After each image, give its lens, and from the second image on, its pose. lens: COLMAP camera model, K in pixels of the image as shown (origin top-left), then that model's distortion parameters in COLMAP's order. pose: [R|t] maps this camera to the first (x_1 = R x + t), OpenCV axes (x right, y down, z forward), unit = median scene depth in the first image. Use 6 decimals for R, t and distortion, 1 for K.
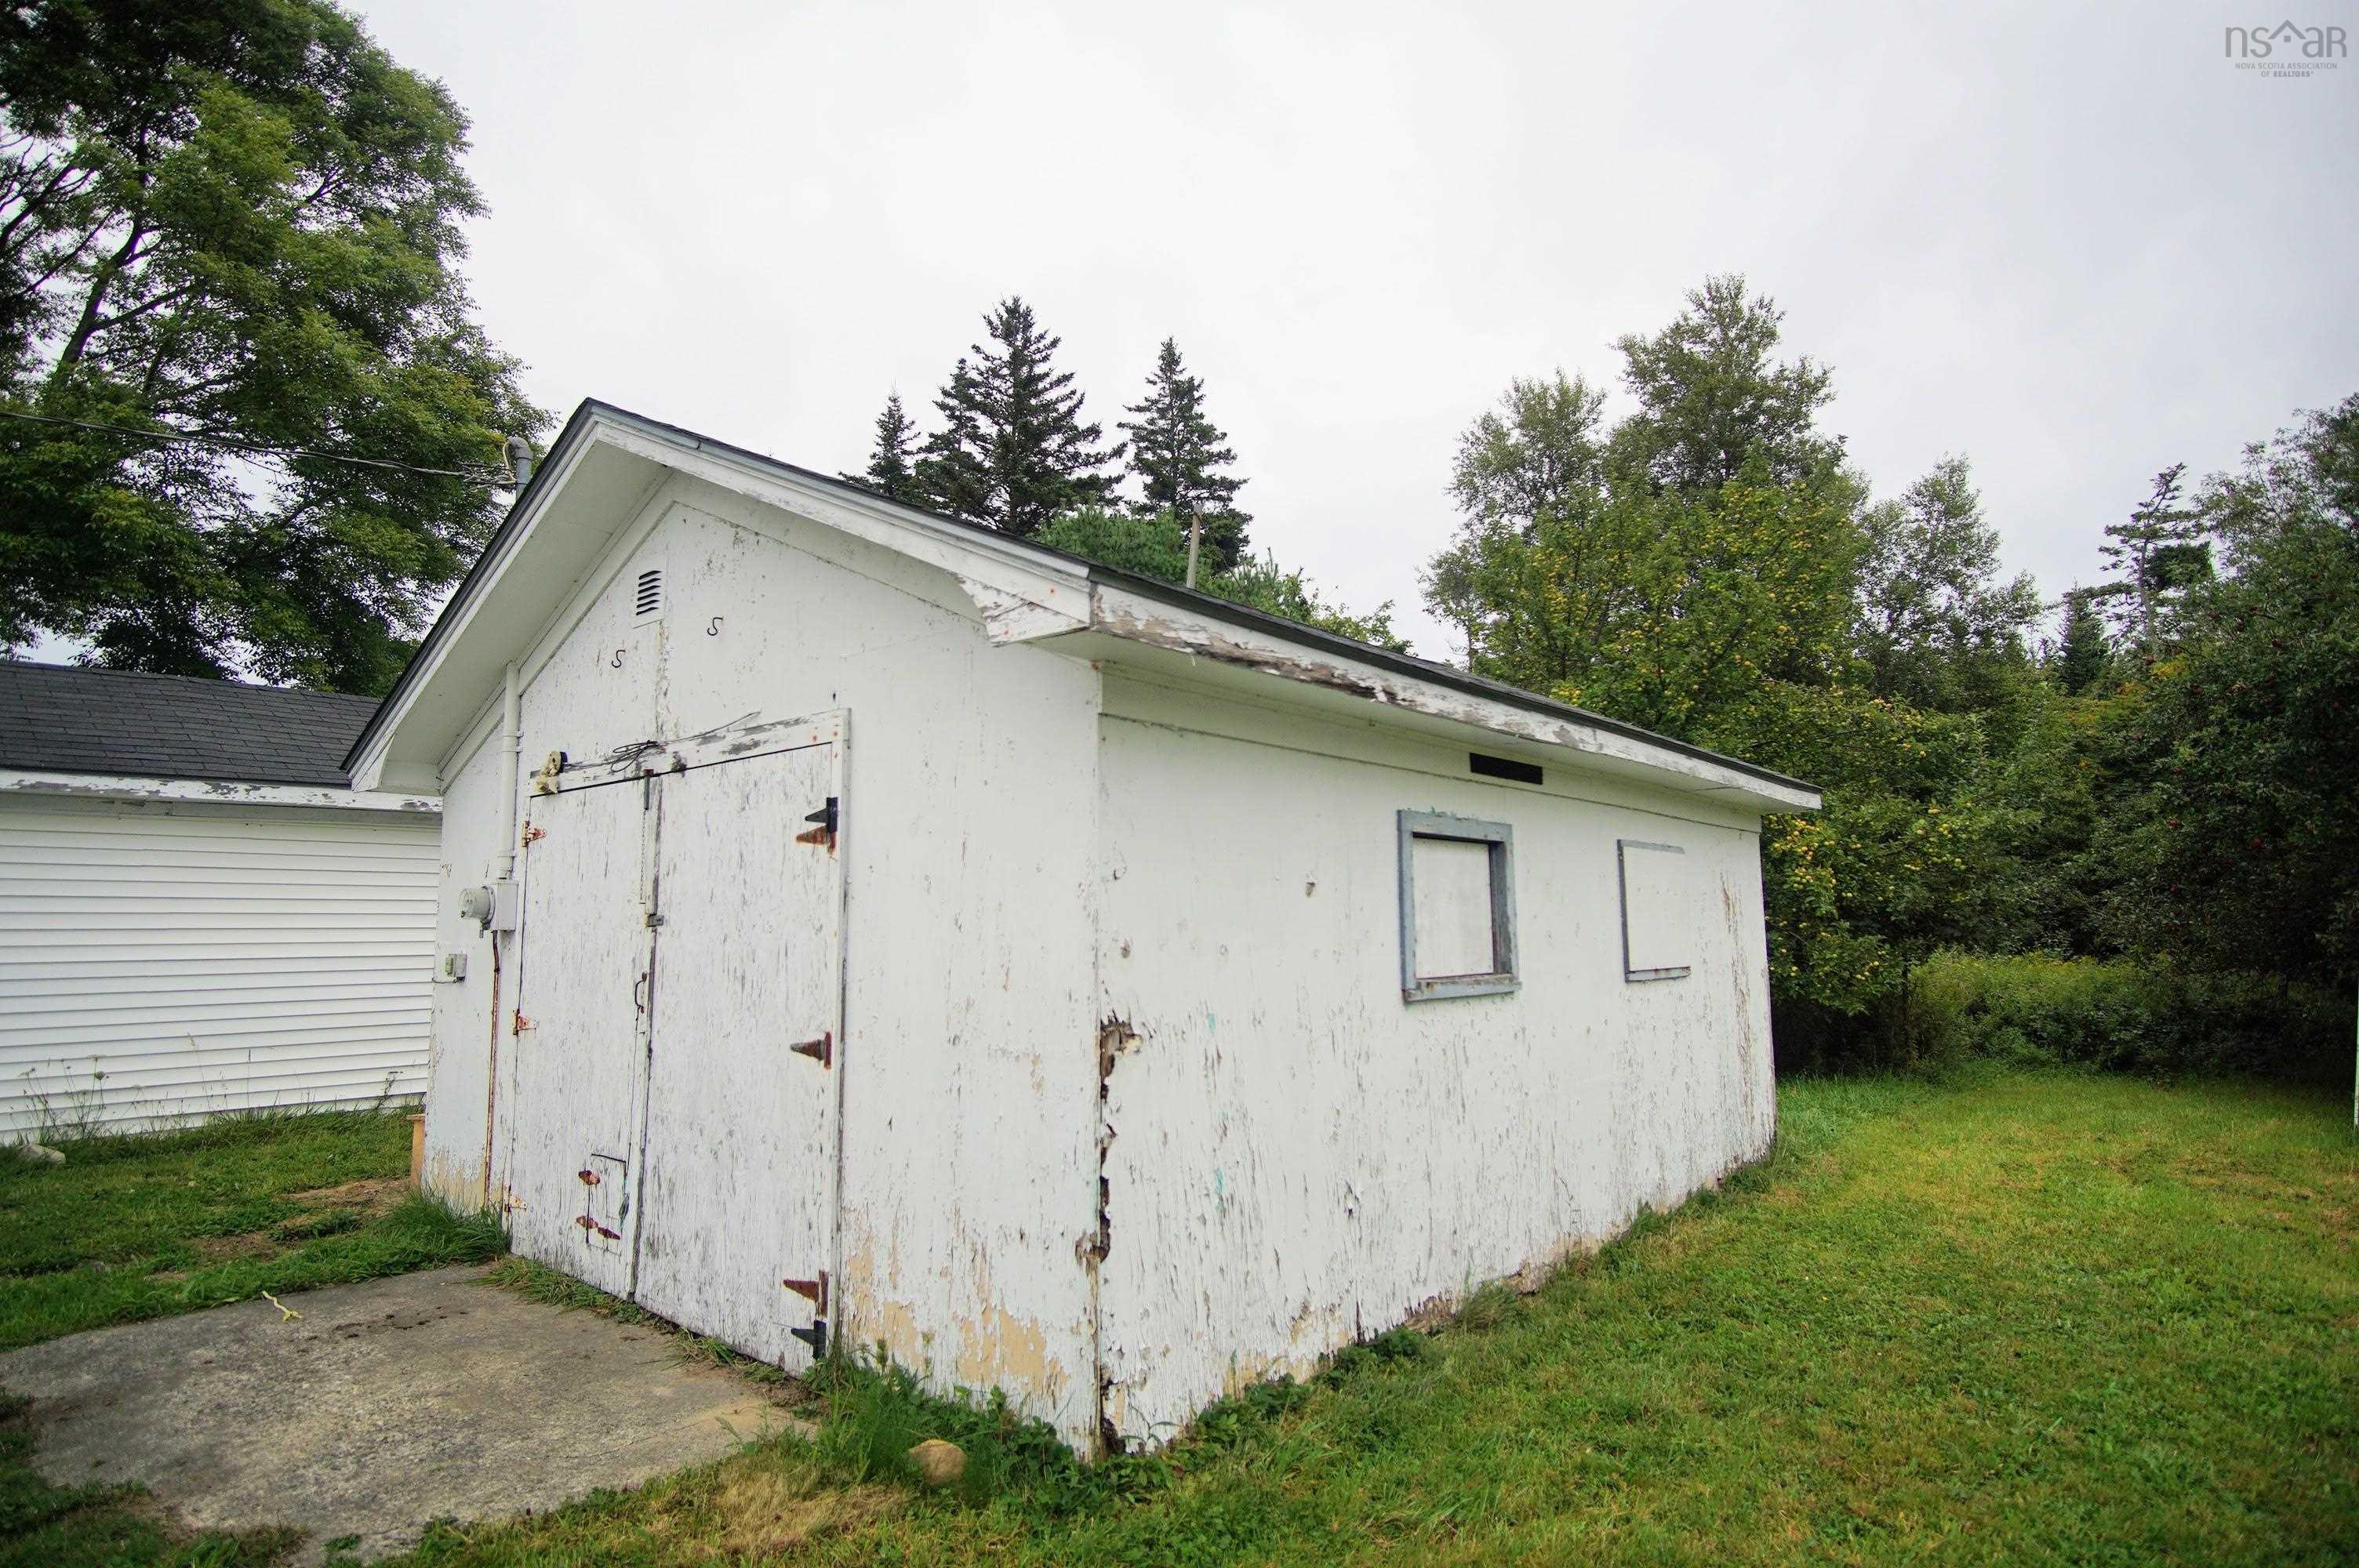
lens RADIAL K [[1249.2, 0, 1177.2], [0, 1249.2, 779.8], [0, 0, 1]] dist [-0.034501, 0.010280]
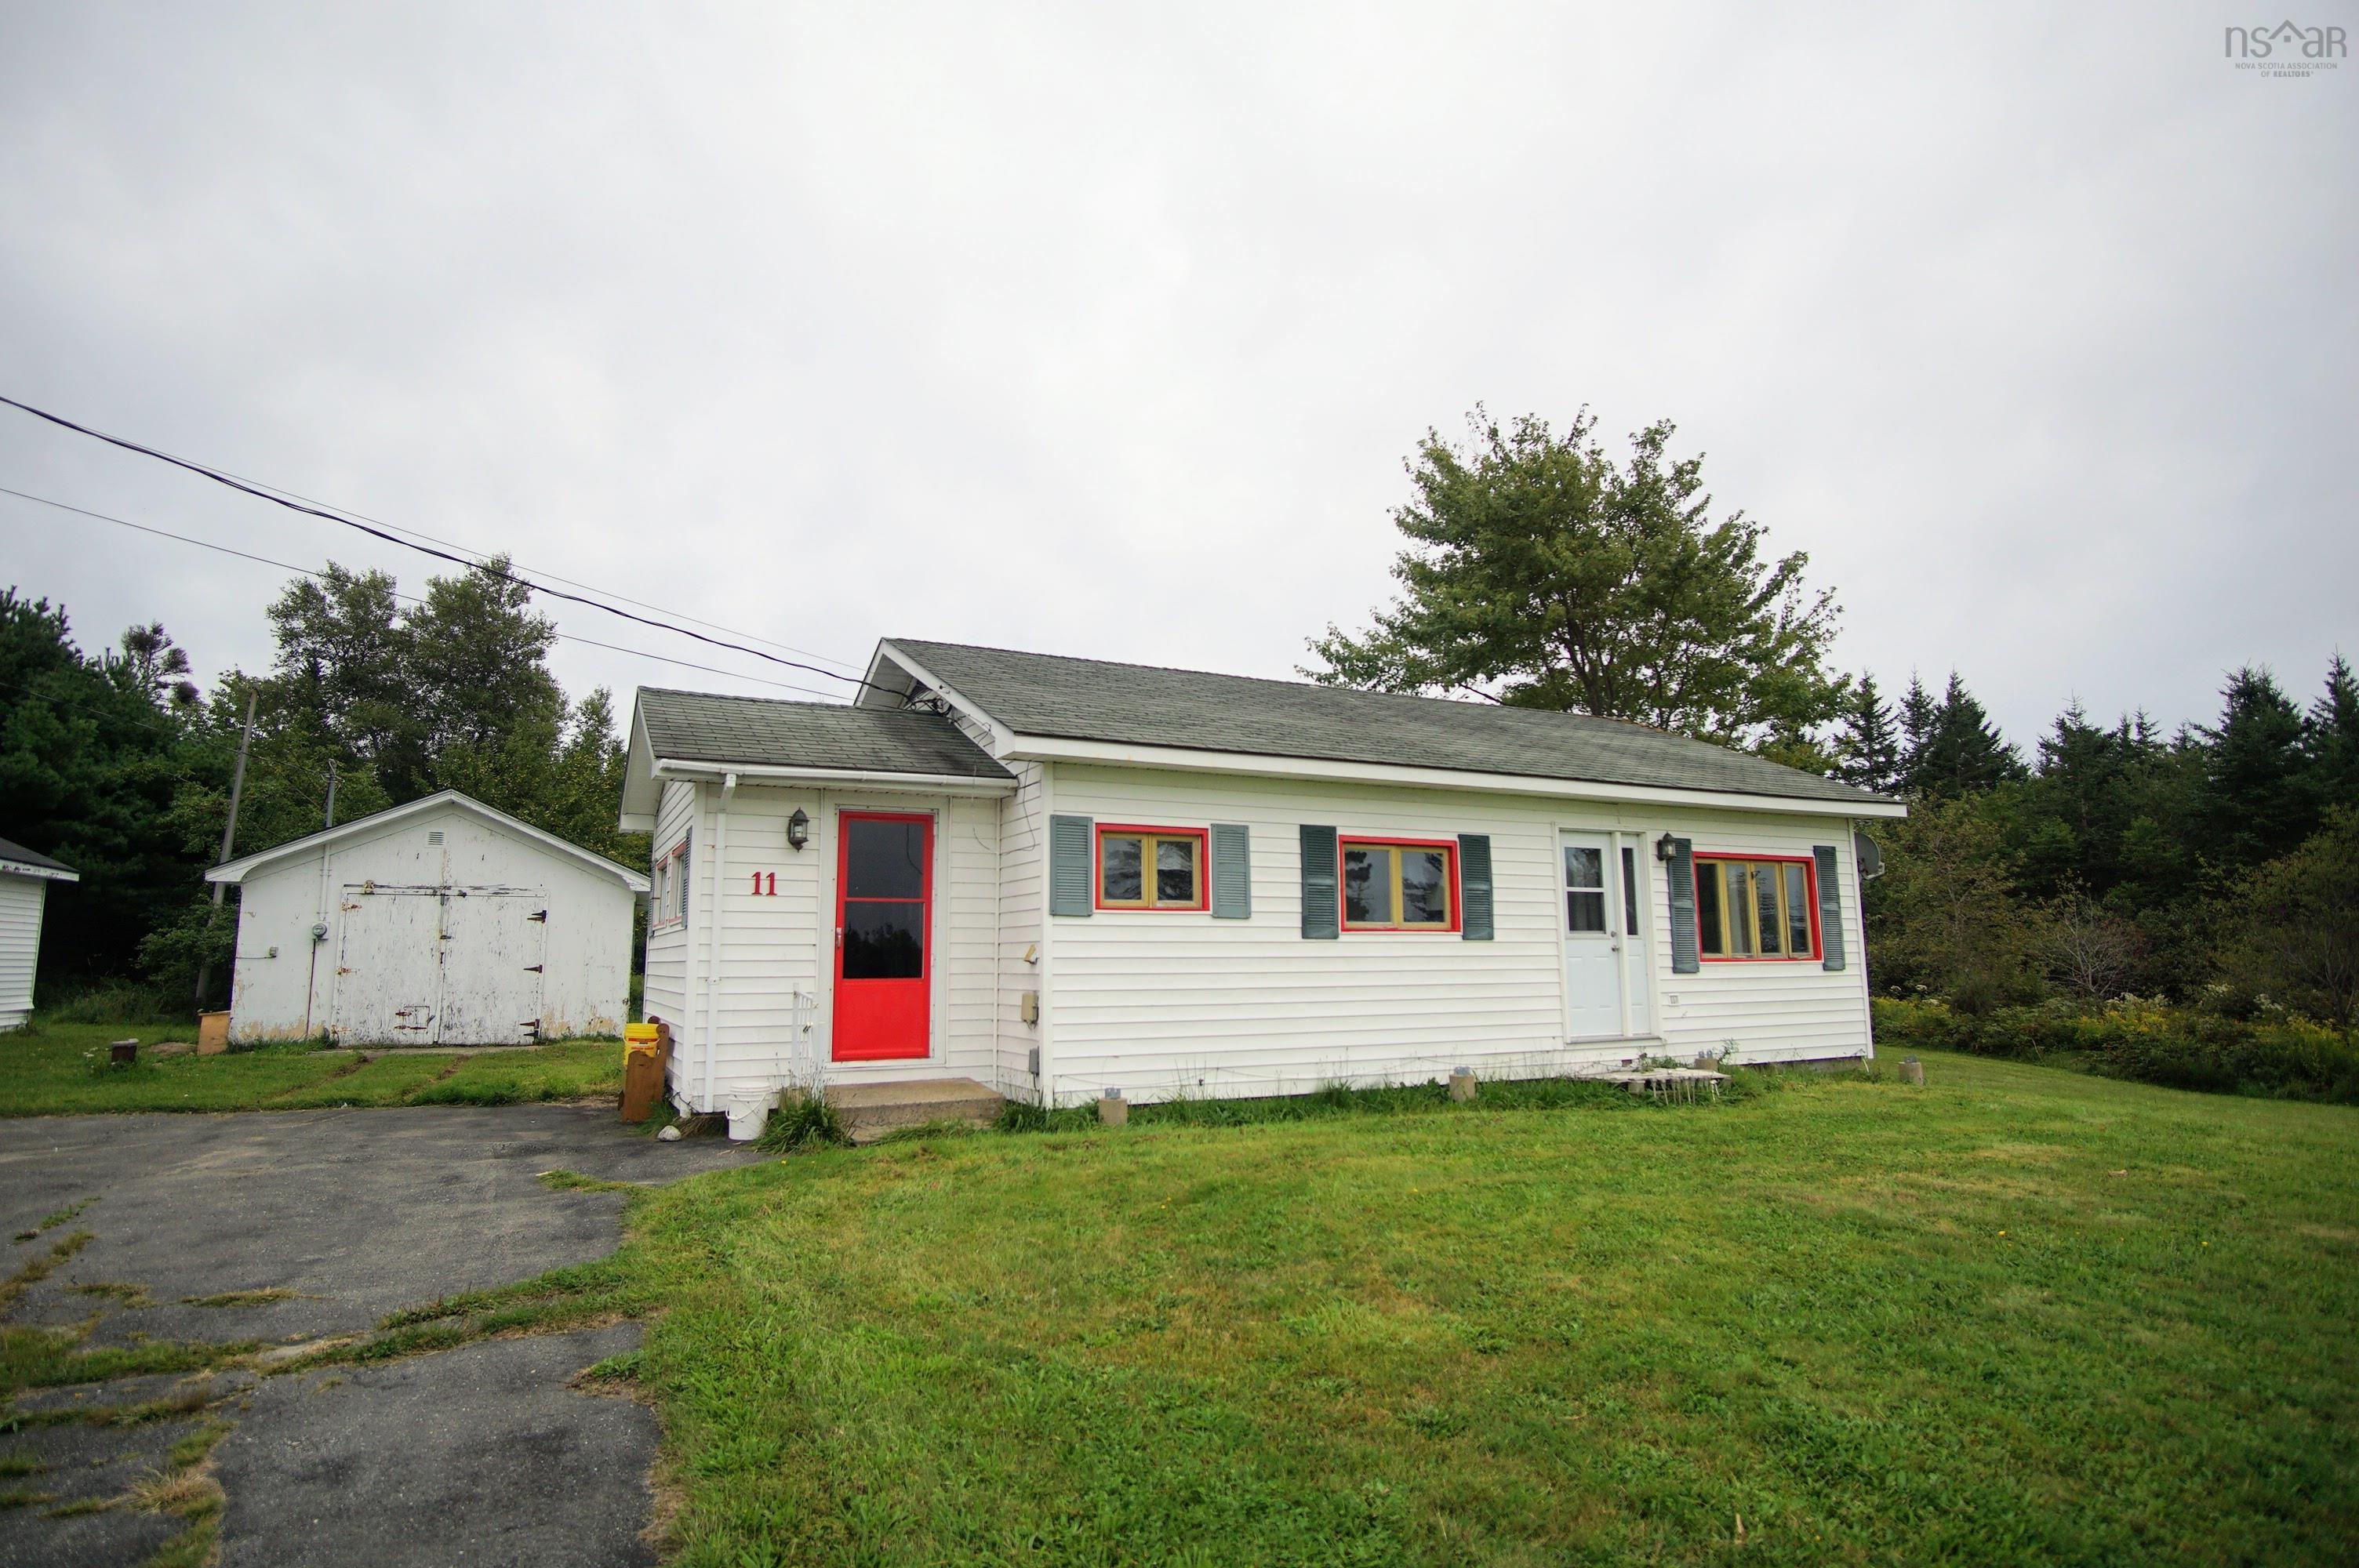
lens RADIAL K [[1249.2, 0, 1177.2], [0, 1249.2, 779.8], [0, 0, 1]] dist [-0.034501, 0.010280]
pose [[0.428891, 0.127472, 0.894317, -3.274258], [-0.095392, 0.990850, -0.095484, -0.237748], [-0.898306, -0.044358, 0.437126, -2.860902]]
